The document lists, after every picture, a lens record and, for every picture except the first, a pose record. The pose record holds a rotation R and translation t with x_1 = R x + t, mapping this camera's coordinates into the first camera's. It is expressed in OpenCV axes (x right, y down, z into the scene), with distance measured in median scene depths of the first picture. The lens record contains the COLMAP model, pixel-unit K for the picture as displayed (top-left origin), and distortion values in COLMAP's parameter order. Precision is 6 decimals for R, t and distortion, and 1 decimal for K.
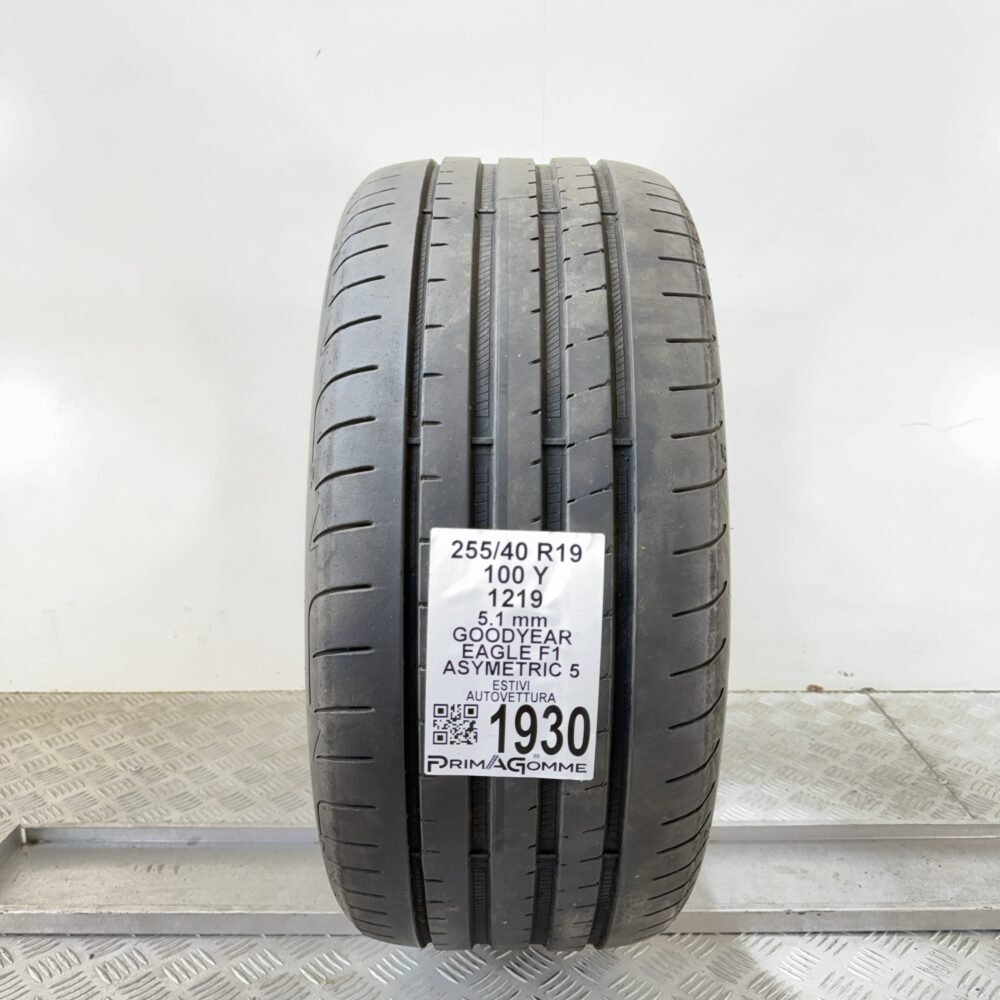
lens RADIAL K [[994.7, 0, 500.0], [0, 994.7, 500.0], [0, 0, 1]] dist [0.128719, -0.305628]
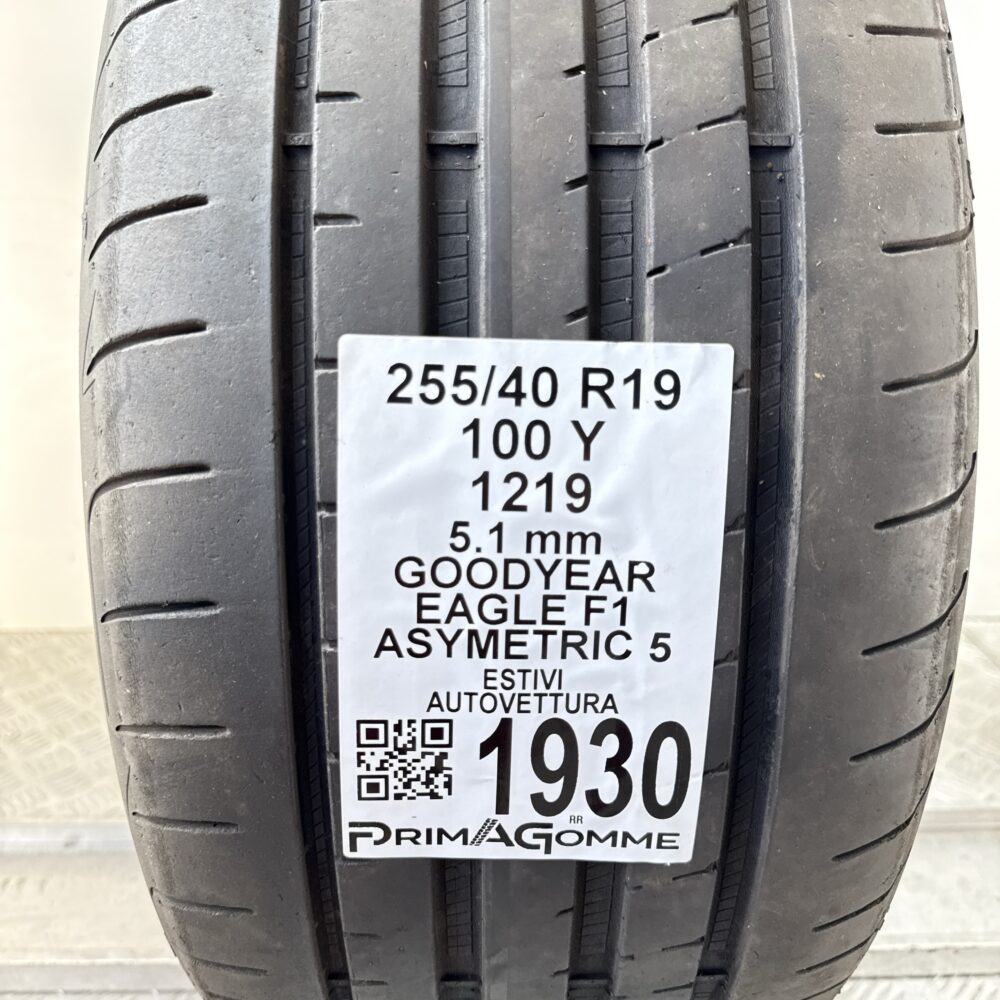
lens RADIAL K [[1058.1, 0, 500.0], [0, 1058.1, 500.0], [0, 0, 1]] dist [-0.000913, -0.014978]
pose [[0.999881, -0.010161, 0.011644, -0.004304], [0.009106, 0.996136, 0.087349, 0.059651], [-0.012487, -0.087232, 0.996110, 0.517949]]
